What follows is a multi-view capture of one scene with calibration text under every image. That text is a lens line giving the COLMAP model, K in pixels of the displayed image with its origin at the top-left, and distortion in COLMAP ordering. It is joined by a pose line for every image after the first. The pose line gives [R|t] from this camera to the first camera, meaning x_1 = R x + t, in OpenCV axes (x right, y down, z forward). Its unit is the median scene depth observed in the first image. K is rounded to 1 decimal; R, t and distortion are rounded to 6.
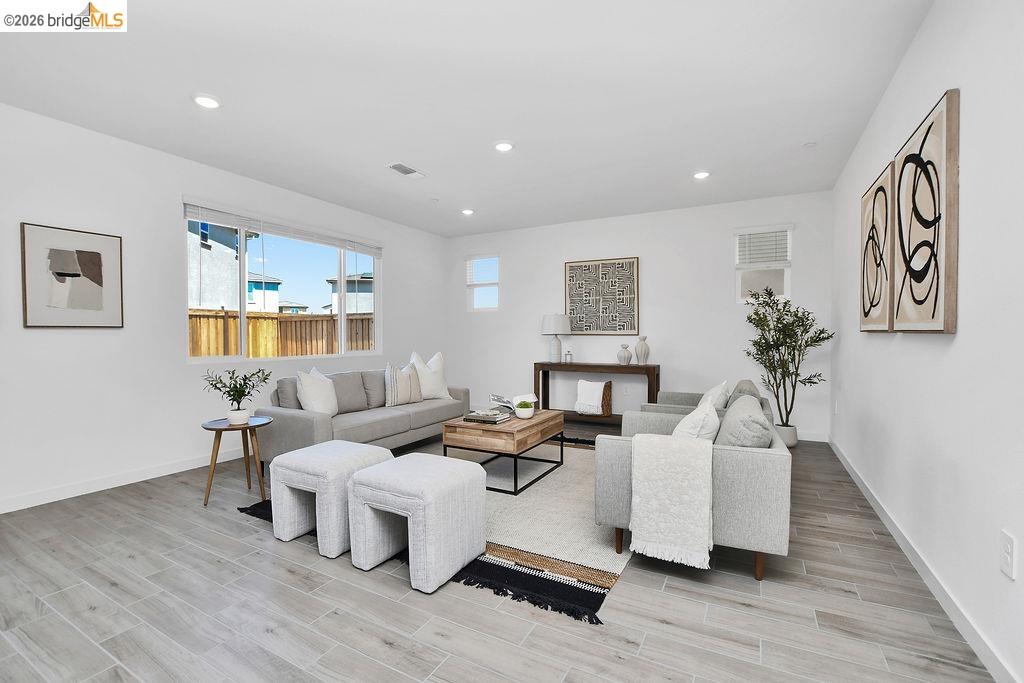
lens RADIAL K [[450.9, 0, 510.9], [0, 450.9, 344.3], [0, 0, 1]] dist [-0.026782, 0.000622]
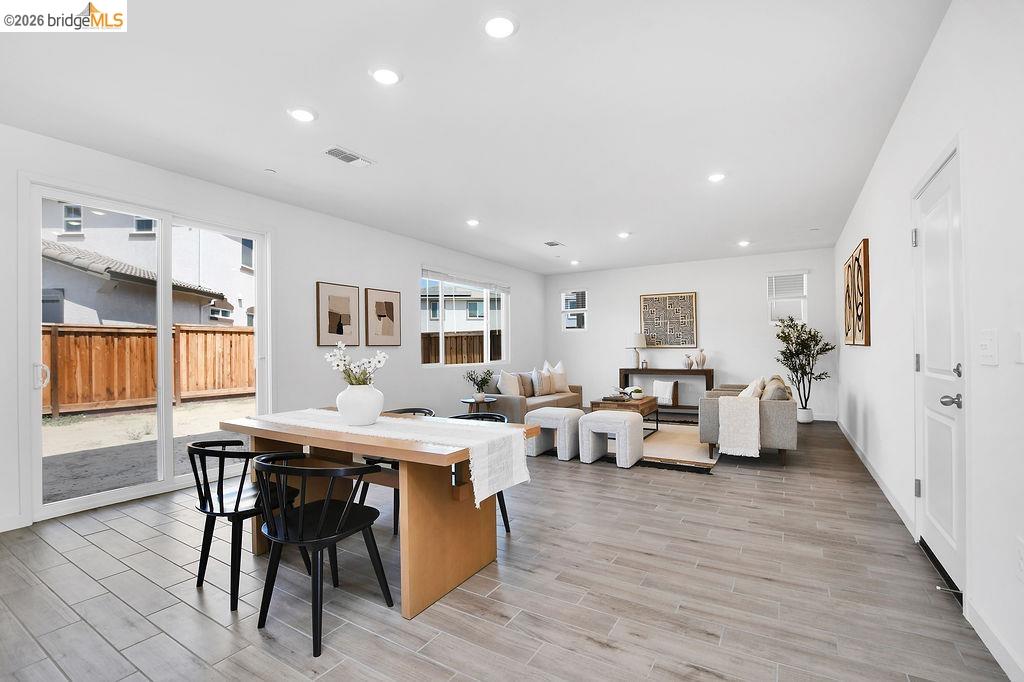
lens RADIAL K [[450.9, 0, 516.7], [0, 450.9, 347.5], [0, 0, 1]] dist [-0.026782, 0.000622]
pose [[0.998896, -0.008179, -0.046268, -0.256700], [0.007079, 0.999689, -0.023901, 0.009116], [0.046449, 0.023547, 0.998643, -0.504621]]
